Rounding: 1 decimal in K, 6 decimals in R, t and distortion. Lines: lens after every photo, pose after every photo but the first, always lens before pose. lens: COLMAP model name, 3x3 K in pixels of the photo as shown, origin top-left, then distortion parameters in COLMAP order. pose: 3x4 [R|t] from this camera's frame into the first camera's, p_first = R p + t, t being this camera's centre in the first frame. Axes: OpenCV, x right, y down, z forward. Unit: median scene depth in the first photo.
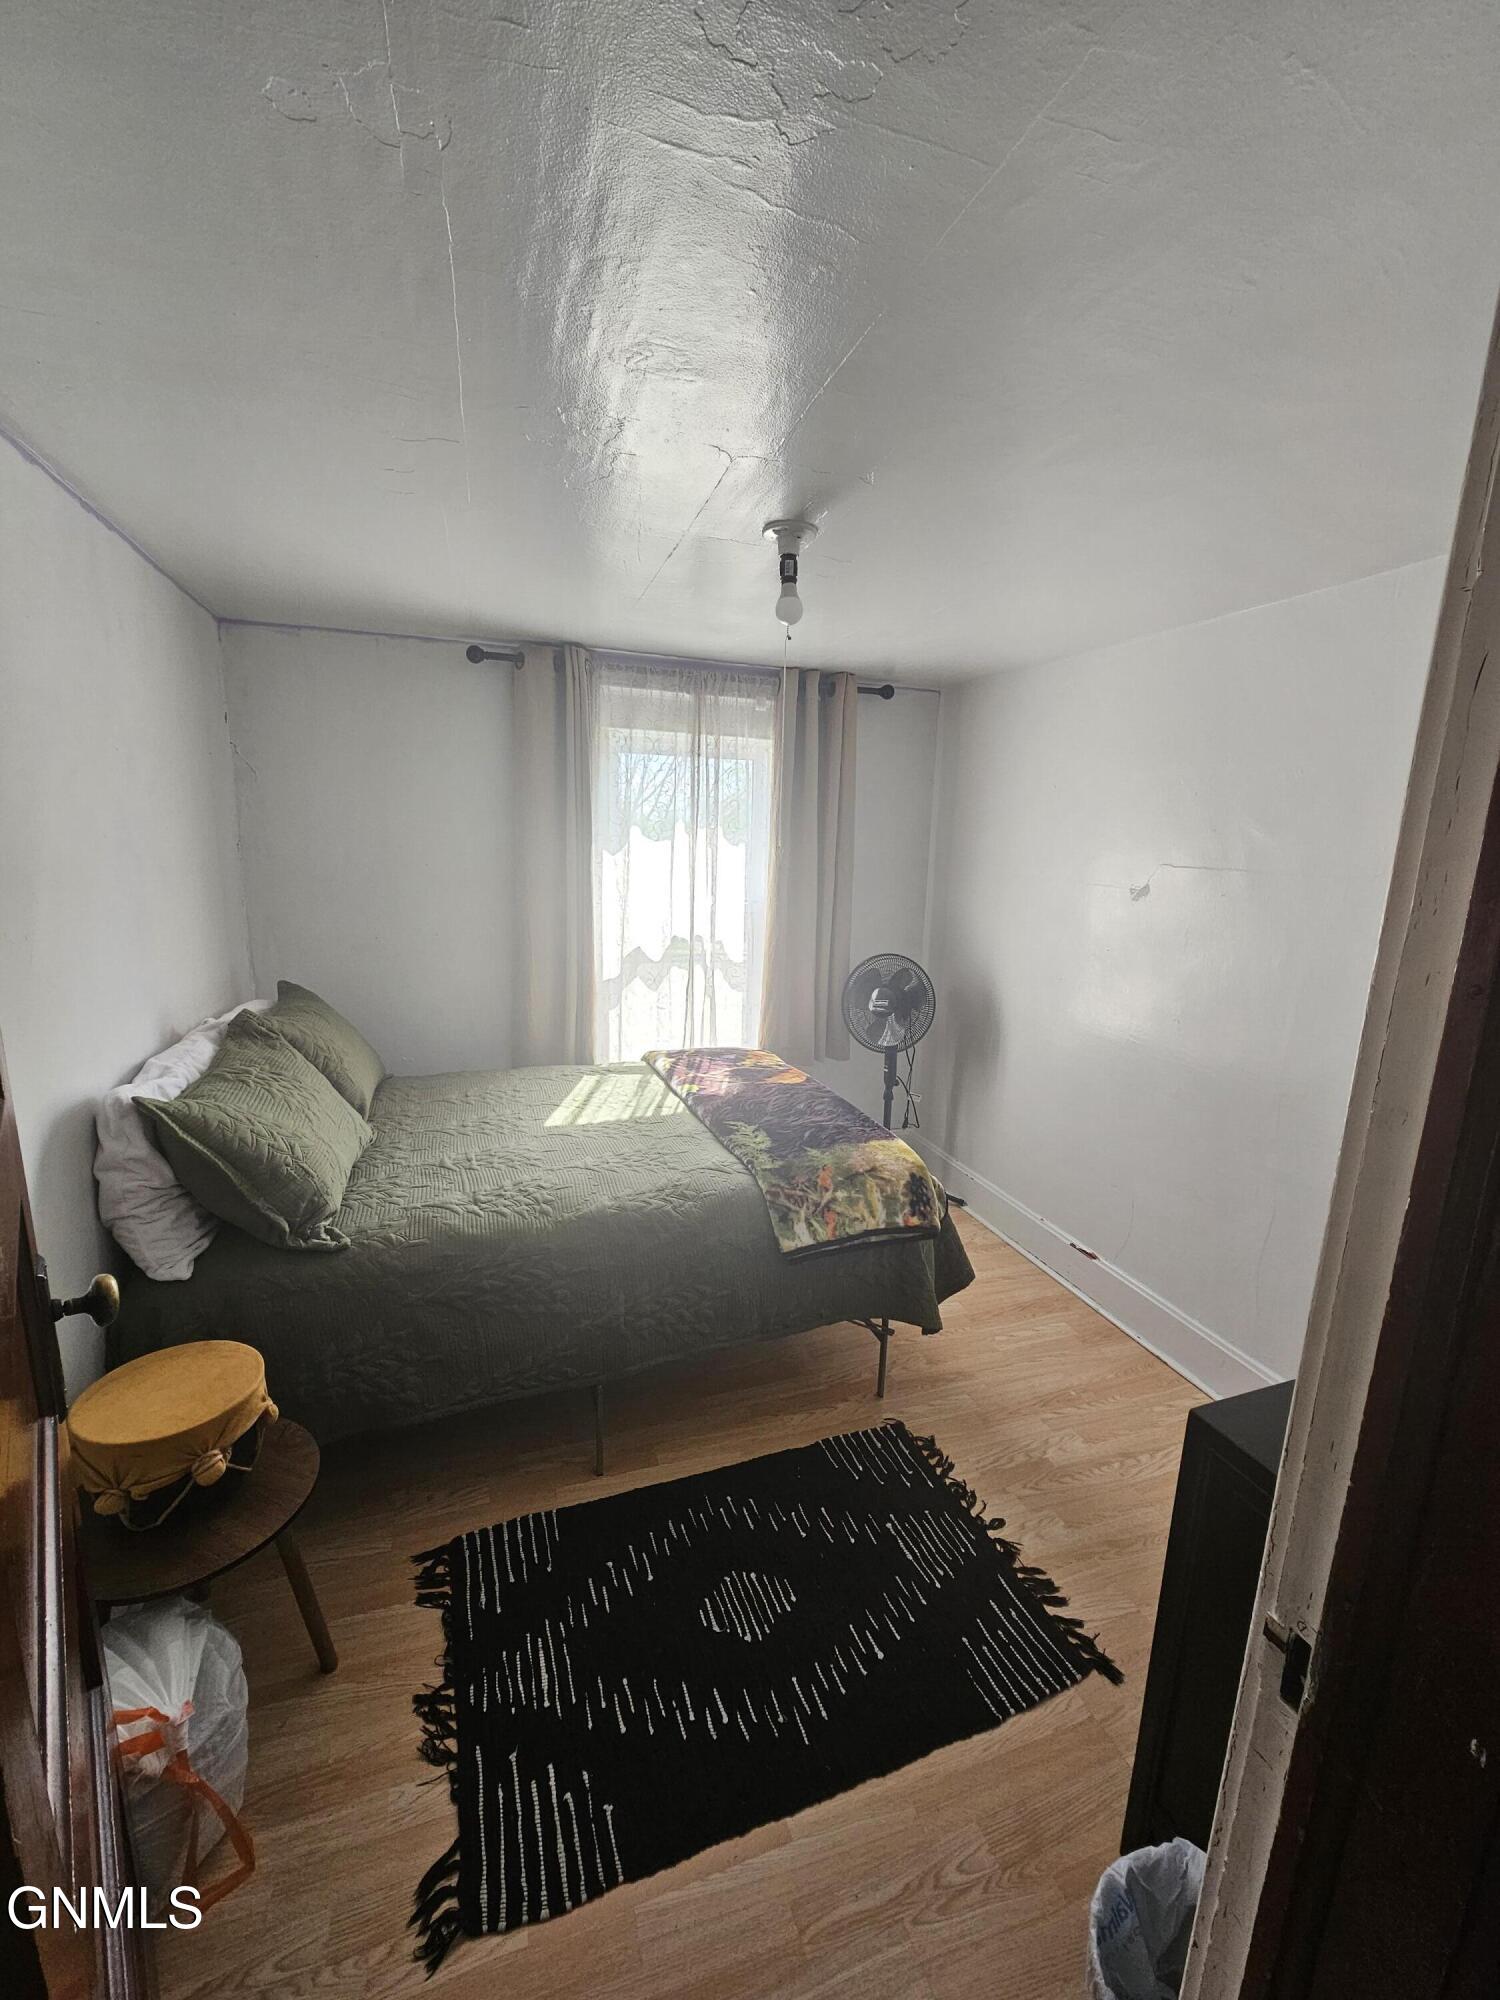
lens RADIAL K [[818.8, 0, 749.5], [0, 818.8, 998.5], [0, 0, 1]] dist [-0.002568, 0.000872]
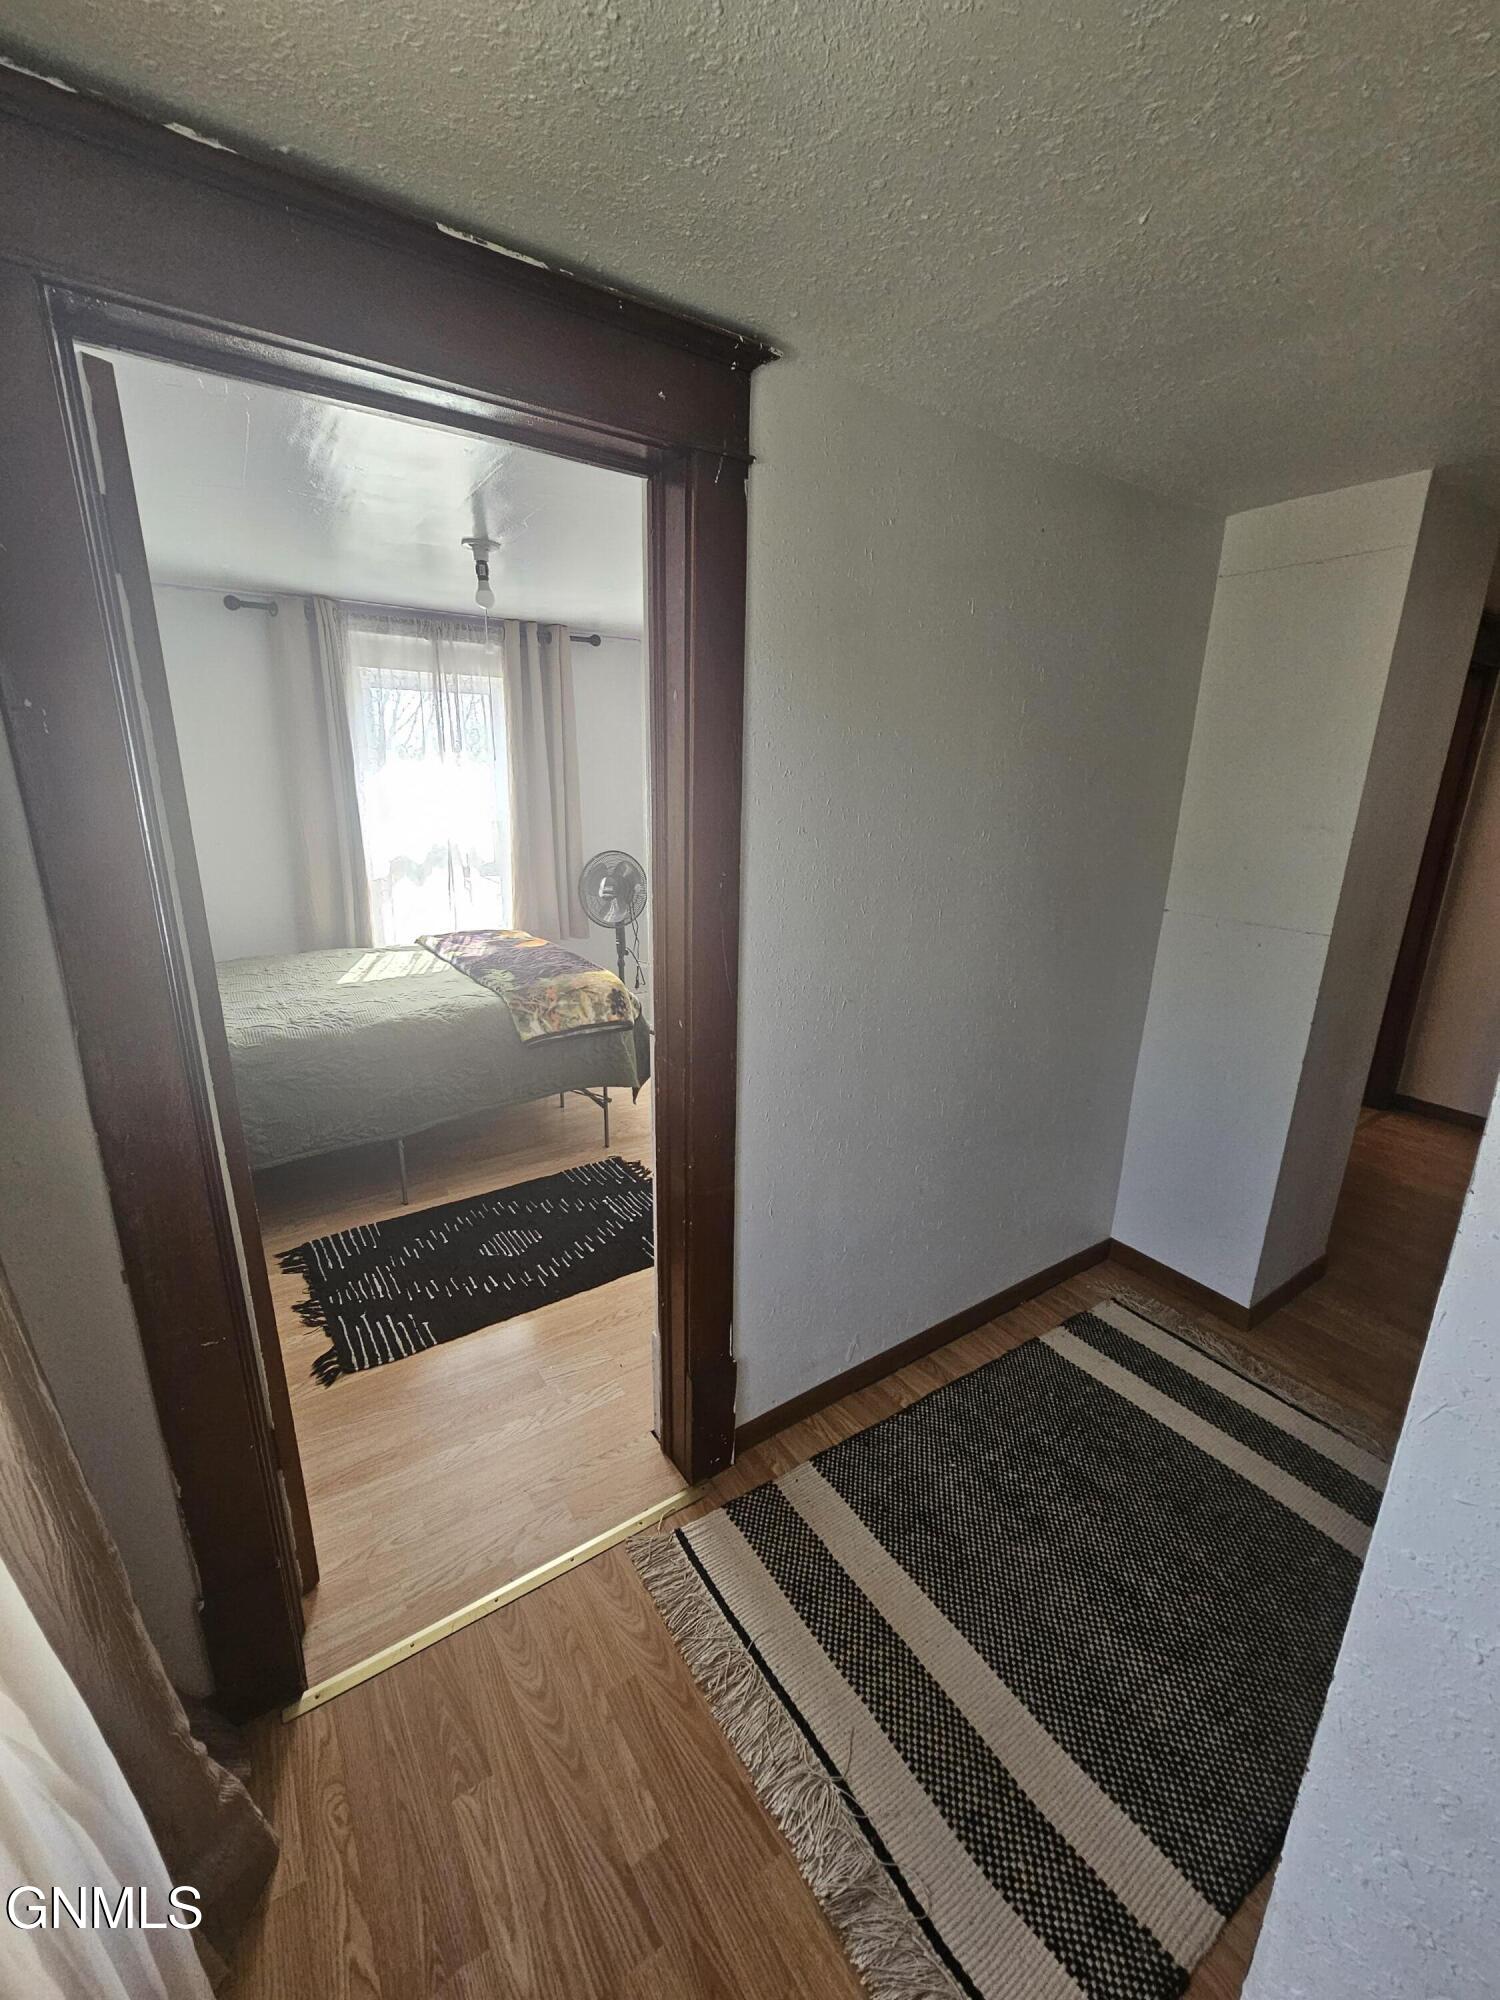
lens RADIAL K [[818.8, 0, 746.9], [0, 818.8, 998.9], [0, 0, 1]] dist [-0.002568, 0.000872]
pose [[0.967561, -0.077979, 0.240302, 0.076632], [0.057488, 0.994177, 0.091141, 0.112985], [-0.246009, -0.074370, 0.966410, -0.492480]]
